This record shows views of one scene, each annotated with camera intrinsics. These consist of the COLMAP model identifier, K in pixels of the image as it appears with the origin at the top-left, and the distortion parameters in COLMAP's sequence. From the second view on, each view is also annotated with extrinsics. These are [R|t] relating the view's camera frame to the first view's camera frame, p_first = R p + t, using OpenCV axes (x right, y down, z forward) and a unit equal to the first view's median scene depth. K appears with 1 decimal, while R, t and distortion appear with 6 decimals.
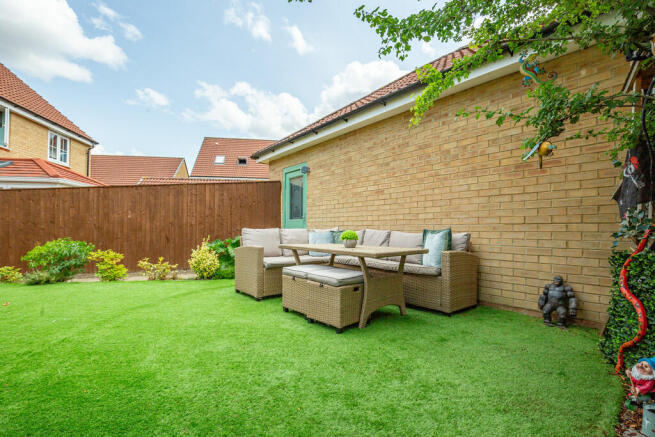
lens RADIAL K [[310.1, 0, 327.5], [0, 310.1, 218.5], [0, 0, 1]] dist [-0.000519, 0.000065]
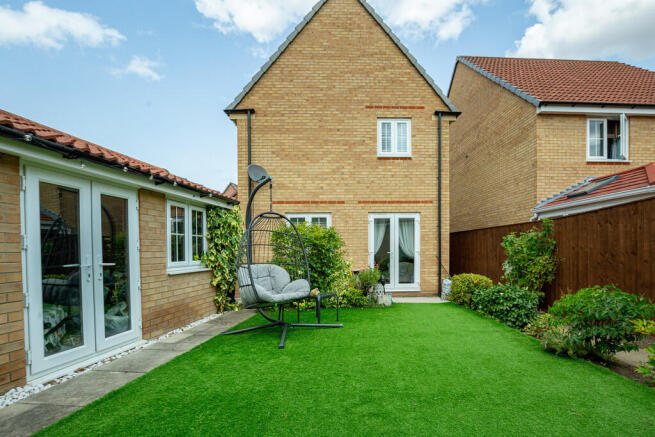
lens RADIAL K [[318.0, 0, 327.9], [0, 318.0, 248.5], [0, 0, 1]] dist [-0.003378, -0.000240]
pose [[-0.102708, -0.007386, -0.994684, -0.139755], [0.040846, 0.999098, -0.011637, -0.017510], [0.993873, -0.041824, -0.102314, 0.413798]]
